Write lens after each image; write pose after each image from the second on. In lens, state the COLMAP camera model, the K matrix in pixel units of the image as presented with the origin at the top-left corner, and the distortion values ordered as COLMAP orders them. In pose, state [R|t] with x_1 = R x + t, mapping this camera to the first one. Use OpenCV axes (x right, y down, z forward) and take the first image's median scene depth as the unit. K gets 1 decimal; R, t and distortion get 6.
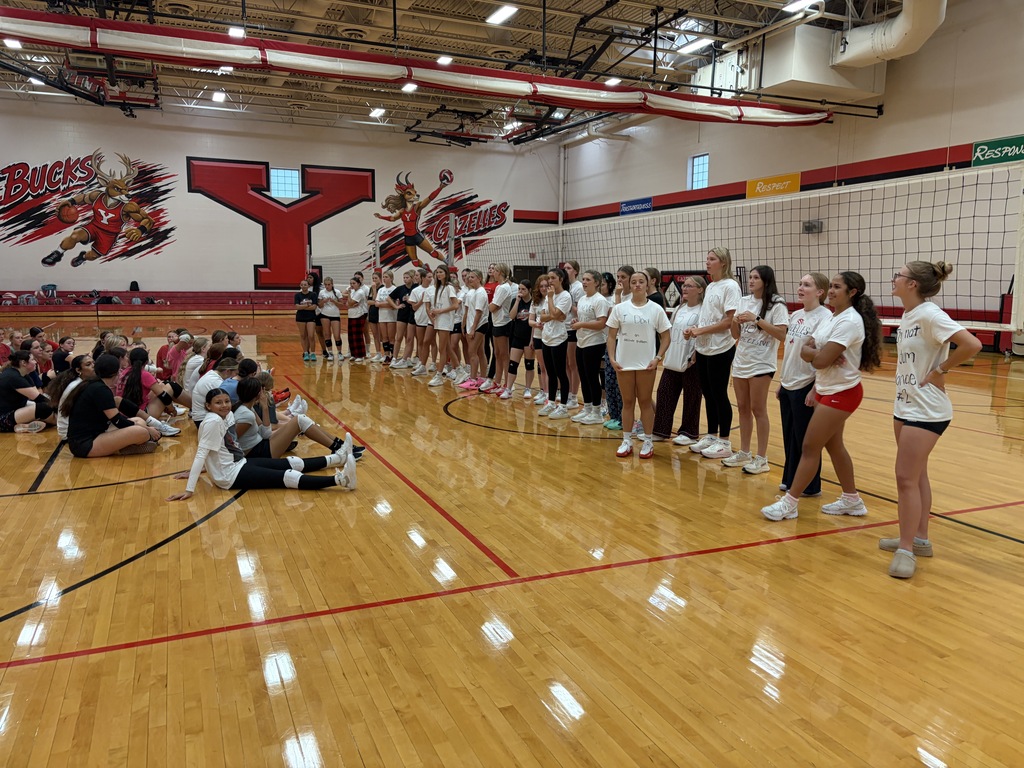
lens RADIAL K [[757.8, 0, 512.0], [0, 757.8, 384.0], [0, 0, 1]] dist [-0.002283, -0.013311]
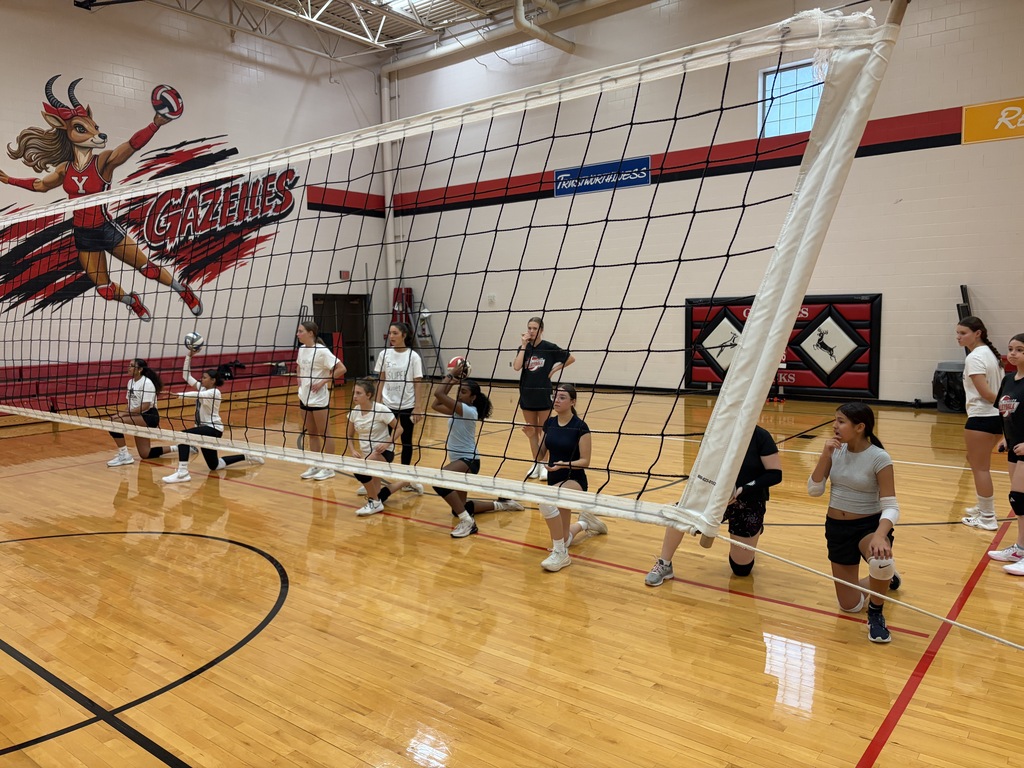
lens RADIAL K [[757.8, 0, 512.0], [0, 757.8, 384.0], [0, 0, 1]] dist [-0.002283, -0.013311]
pose [[0.884258, -0.068785, 0.461905, -0.132523], [0.087576, 0.995970, -0.019339, -0.083474], [-0.458714, 0.057552, 0.886718, 0.545656]]
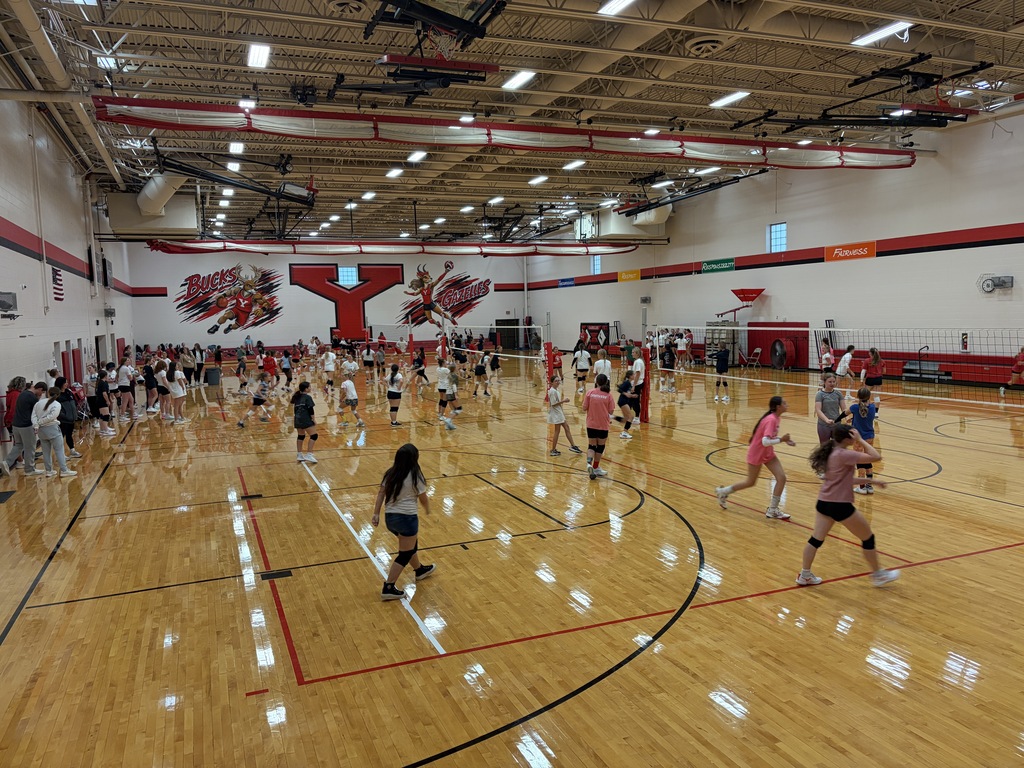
lens RADIAL K [[766.6, 0, 512.0], [0, 766.6, 384.0], [0, 0, 1]] dist [0.024996, -0.000092]
pose [[0.998830, -0.035228, -0.033134, 0.090954], [0.033820, 0.998540, -0.042114, 0.042591], [0.034570, 0.040944, 0.998563, -0.590478]]
